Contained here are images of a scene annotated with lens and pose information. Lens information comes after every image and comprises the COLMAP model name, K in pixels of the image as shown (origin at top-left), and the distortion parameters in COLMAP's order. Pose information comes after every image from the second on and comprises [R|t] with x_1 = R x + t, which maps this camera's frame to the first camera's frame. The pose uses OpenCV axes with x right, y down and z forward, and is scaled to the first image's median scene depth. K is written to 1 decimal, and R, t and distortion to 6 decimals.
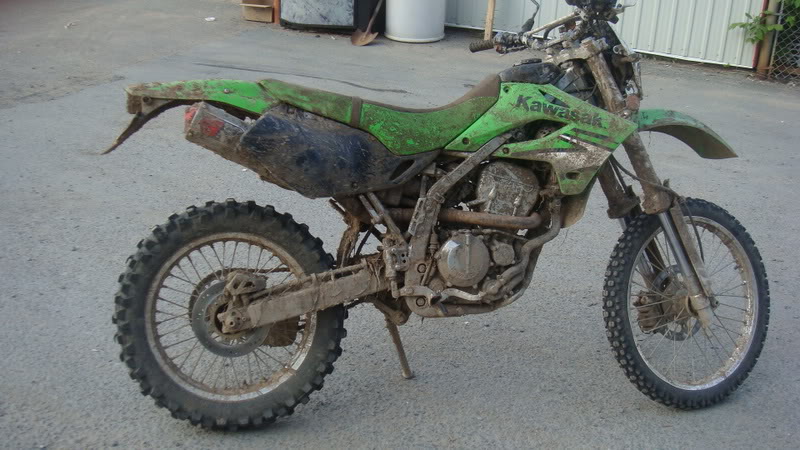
lens RADIAL K [[940.6, 0, 400.0], [0, 940.6, 225.0], [0, 0, 1]] dist [-0.118483, -0.011228]
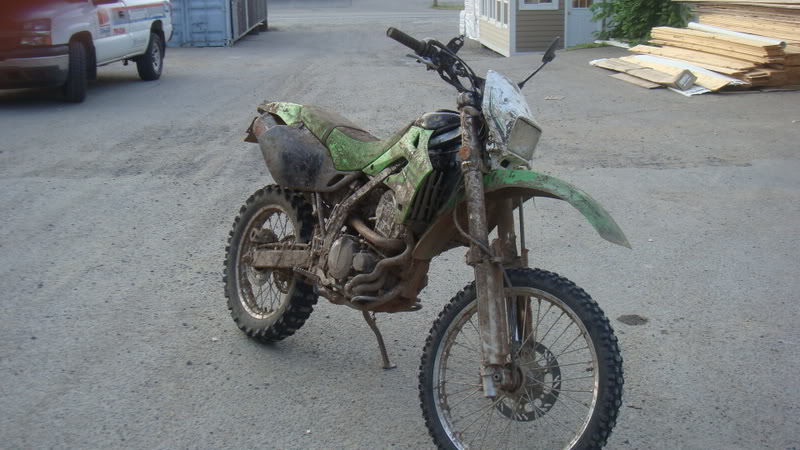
lens RADIAL K [[940.6, 0, 400.0], [0, 940.6, 225.0], [0, 0, 1]] dist [-0.118483, -0.011228]
pose [[0.424044, 0.170925, -0.889366, 1.196721], [-0.285763, 0.957113, 0.047695, -0.085839], [0.859375, 0.233923, 0.454702, 0.487320]]
